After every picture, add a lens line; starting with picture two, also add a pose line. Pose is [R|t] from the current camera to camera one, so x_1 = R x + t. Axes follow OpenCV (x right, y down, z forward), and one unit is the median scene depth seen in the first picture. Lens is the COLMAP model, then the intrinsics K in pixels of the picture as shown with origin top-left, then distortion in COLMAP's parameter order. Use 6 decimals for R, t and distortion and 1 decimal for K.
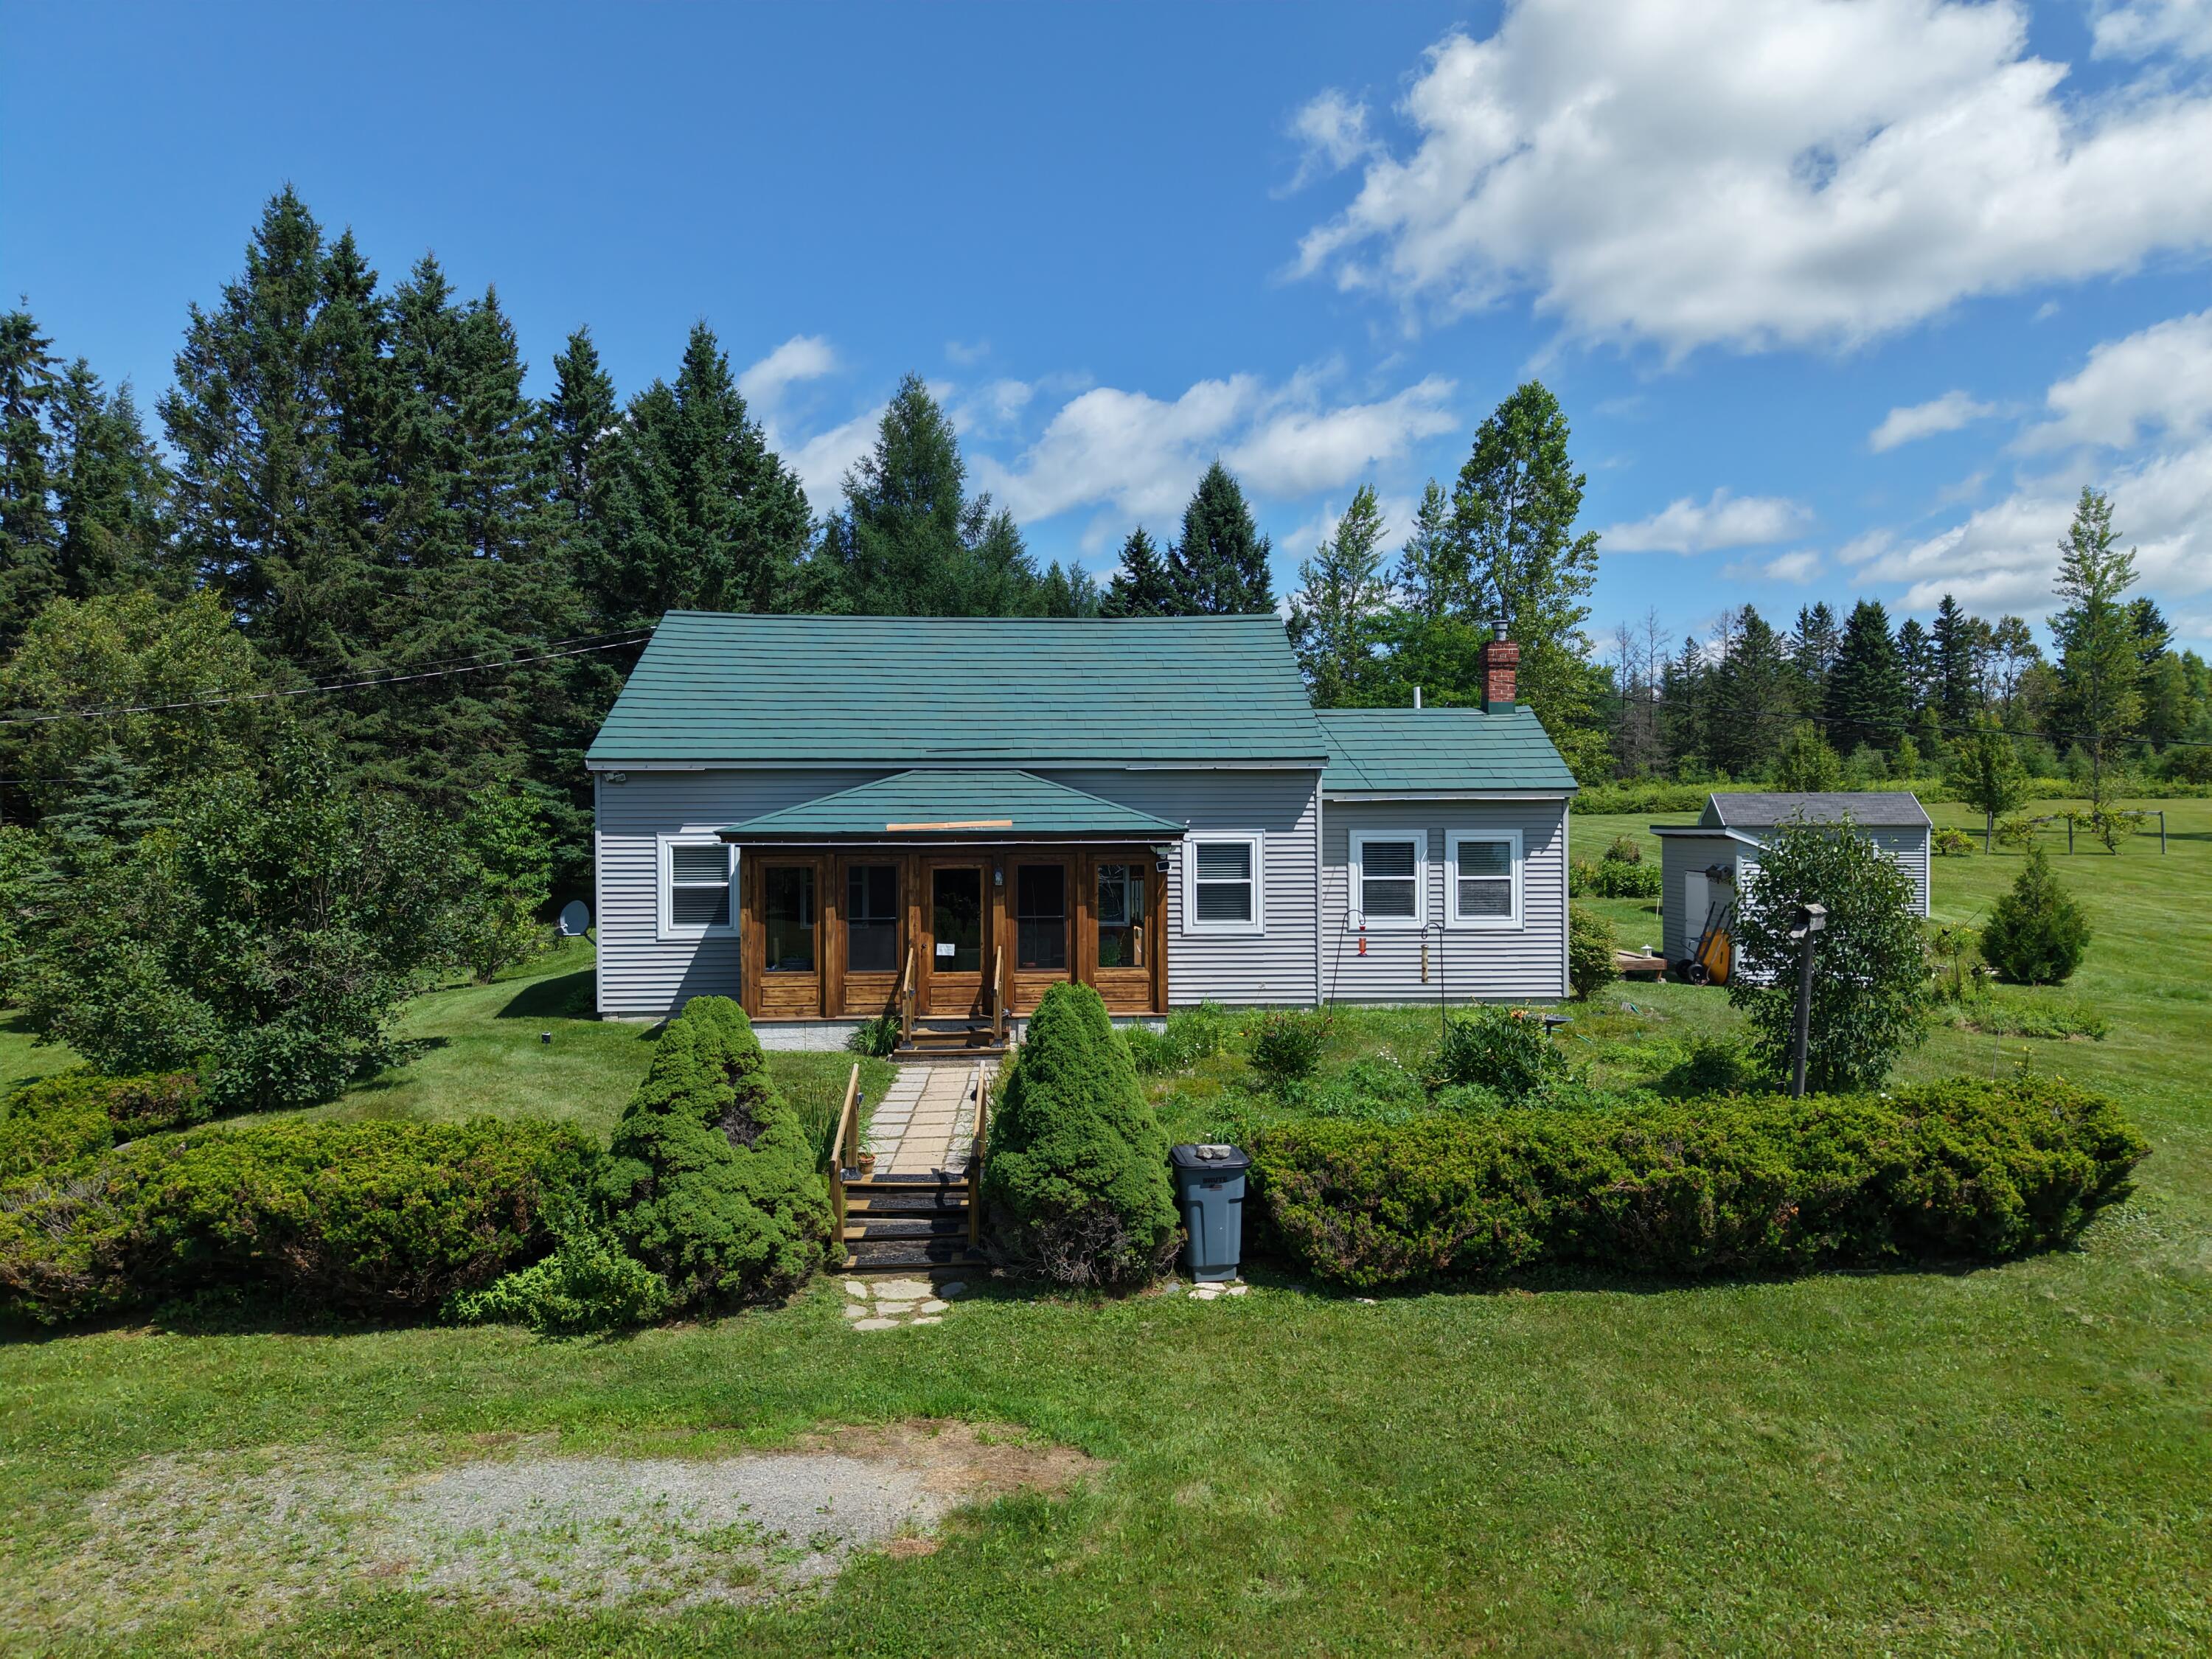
lens RADIAL K [[1503.3, 0, 1106.0], [0, 1503.3, 814.8], [0, 0, 1]] dist [0.061342, -0.154441]
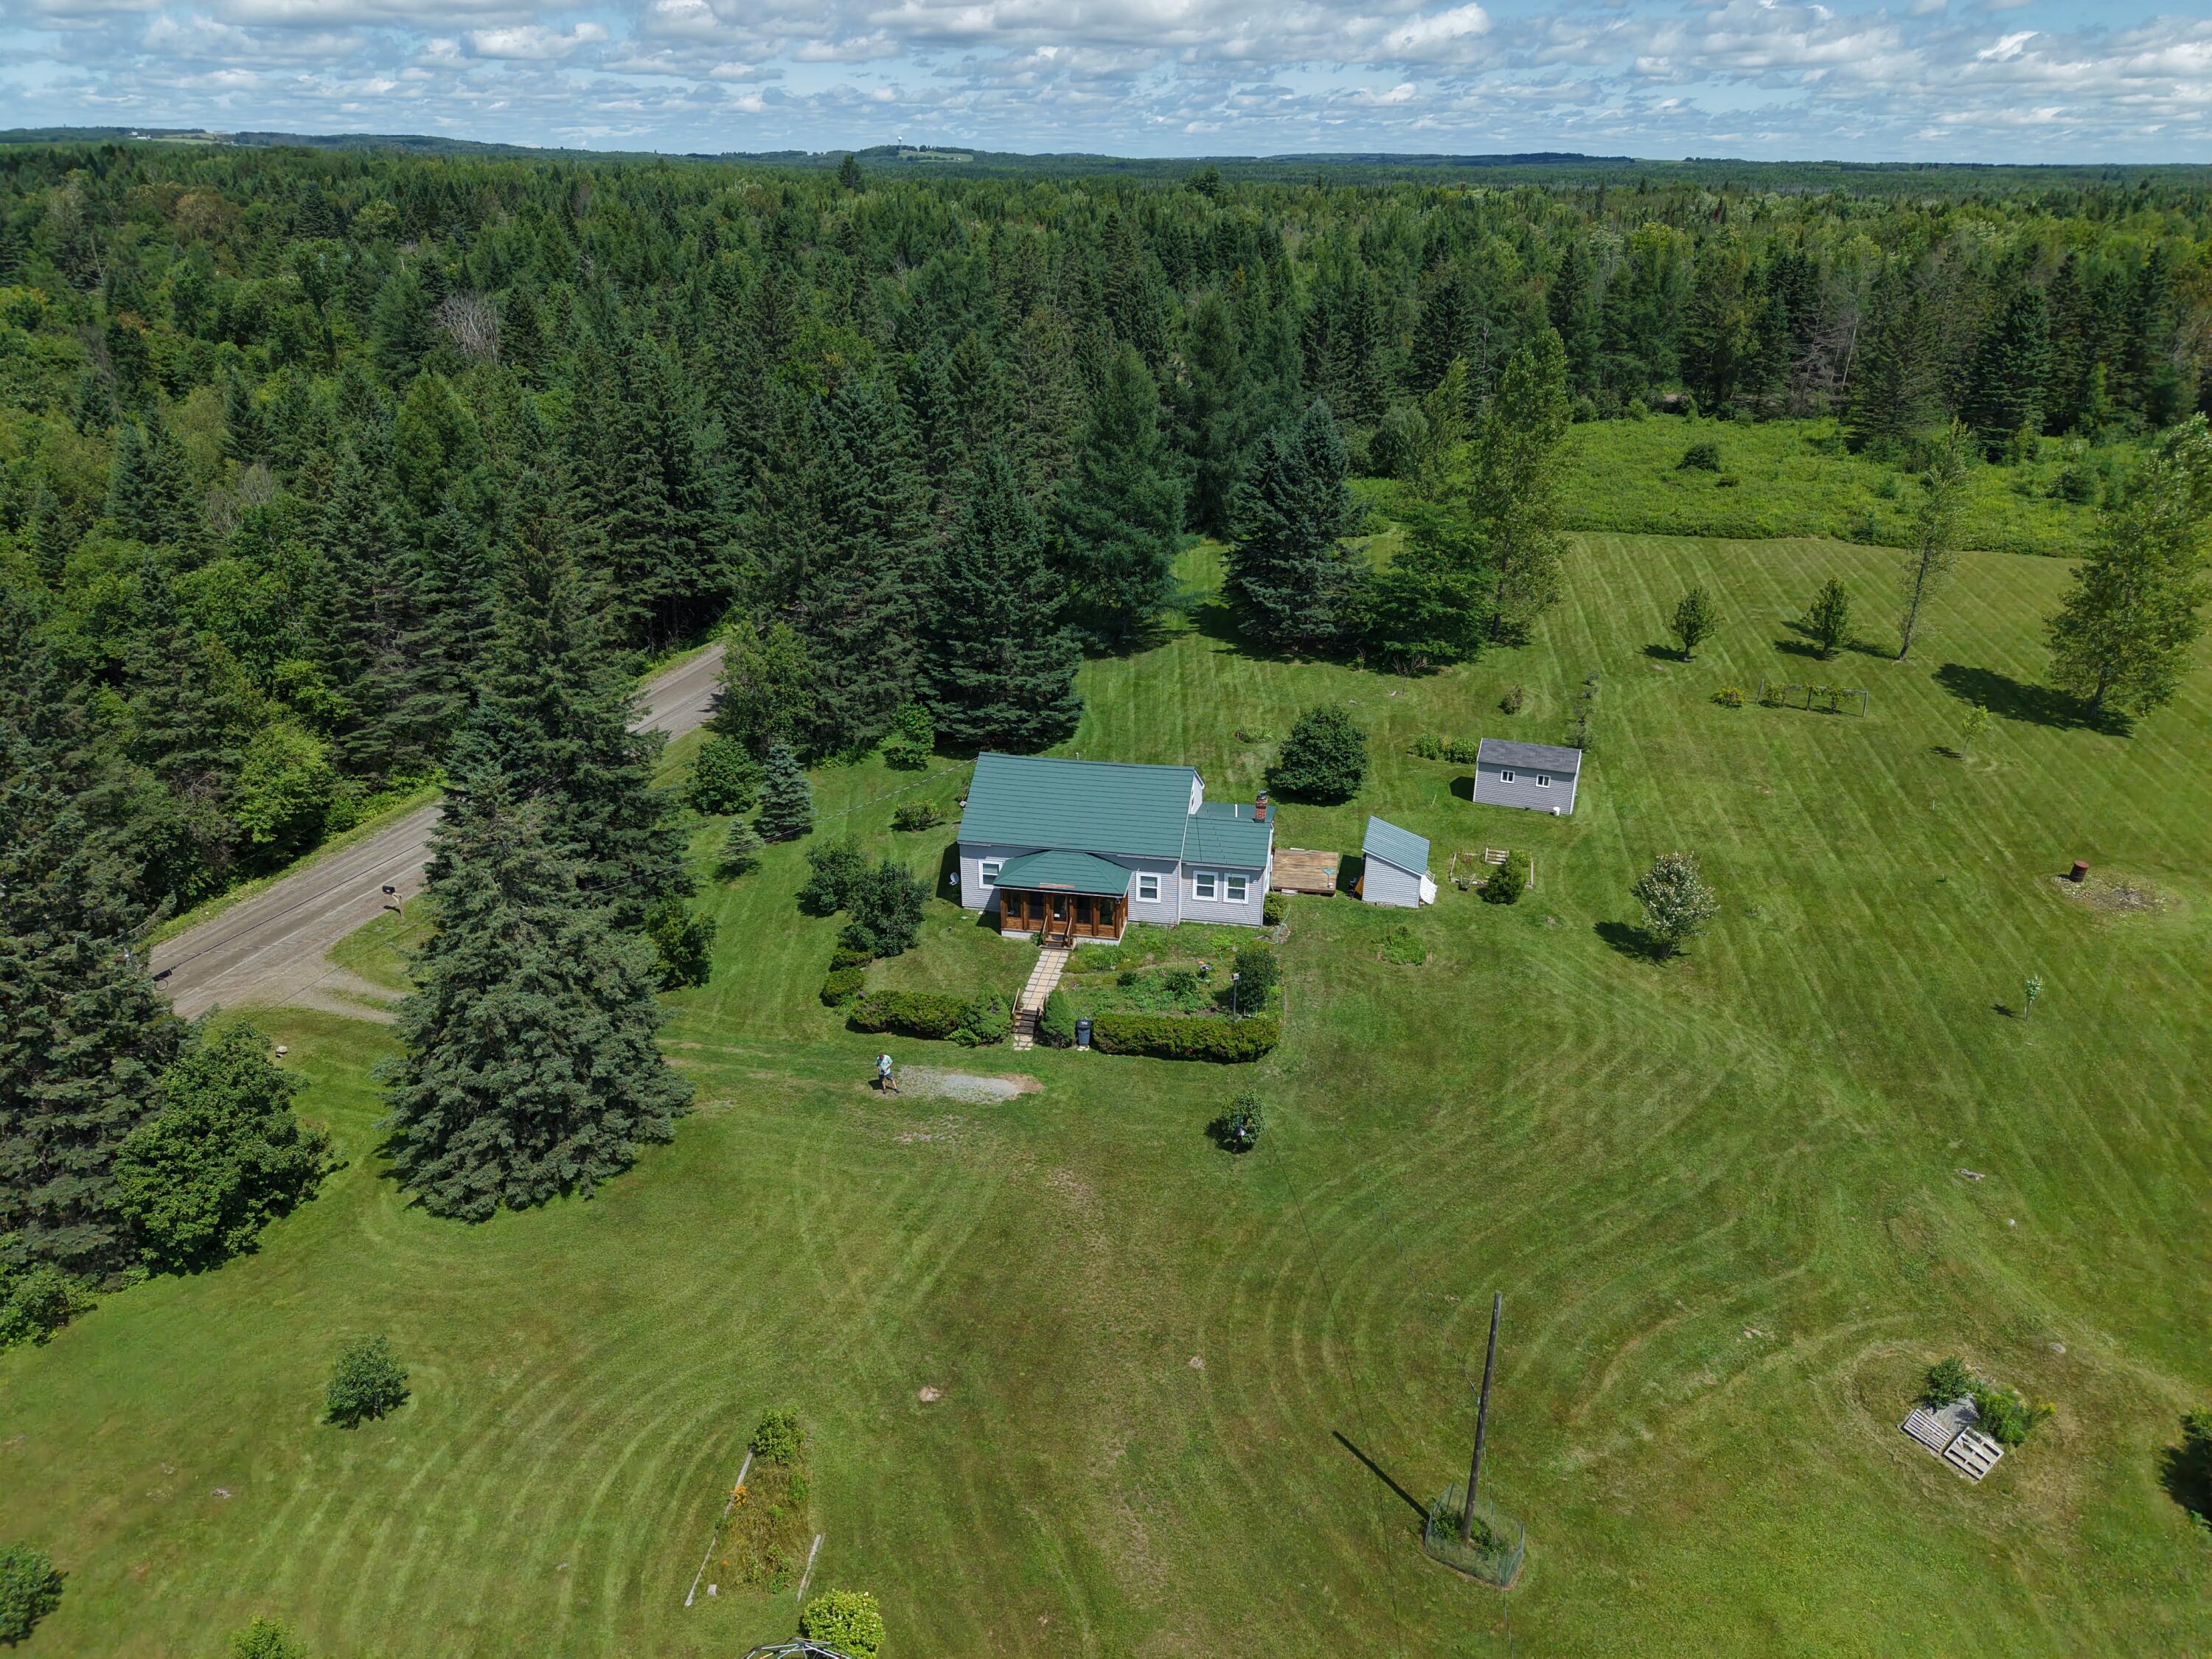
lens RADIAL K [[1504.3, 0, 1106.0], [0, 1504.3, 829.5], [0, 0, 1]] dist [0.028455, -0.034802]
pose [[0.976594, 0.099001, -0.190955, 0.675077], [-0.011622, 0.910769, 0.412752, -1.590064], [0.214779, -0.400872, 0.890602, -2.084320]]
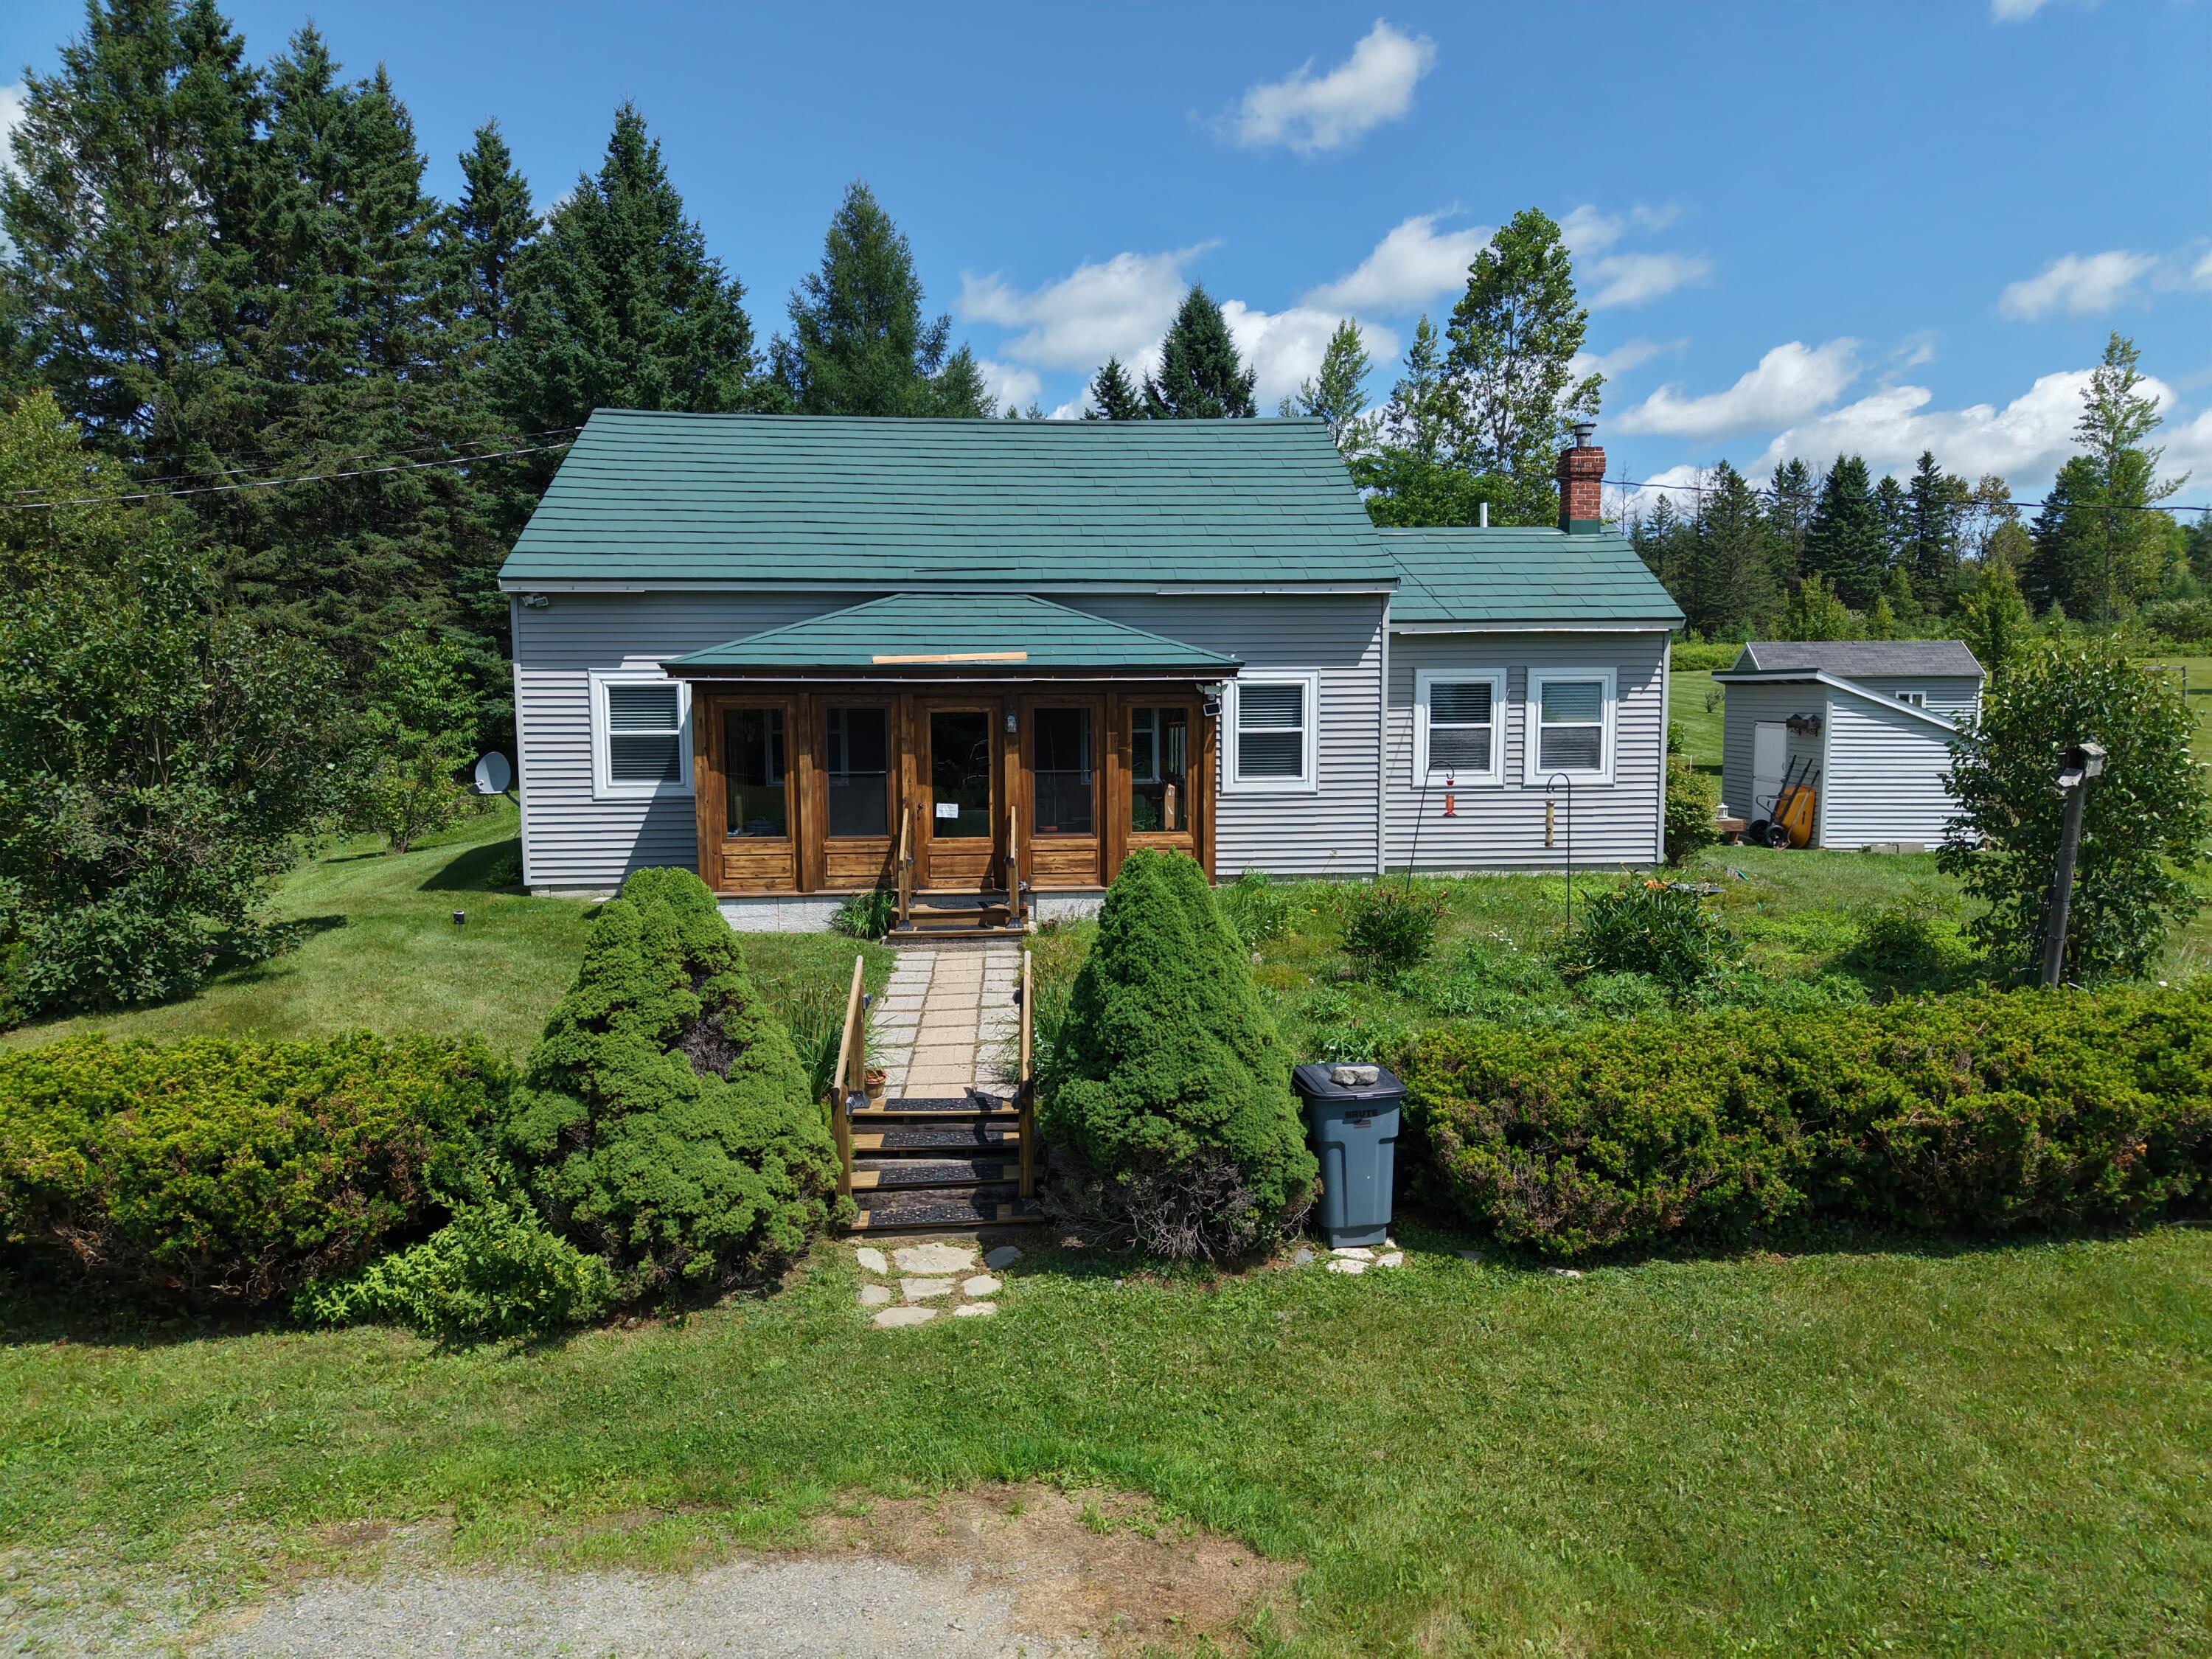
lens RADIAL K [[1504.3, 0, 1106.0], [0, 1504.3, 829.5], [0, 0, 1]] dist [0.028455, -0.034802]
pose [[0.999442, -0.003502, 0.033219, -0.048703], [0.000250, 0.995245, 0.097401, 0.021007], [-0.033402, -0.097339, 0.994691, 0.183835]]
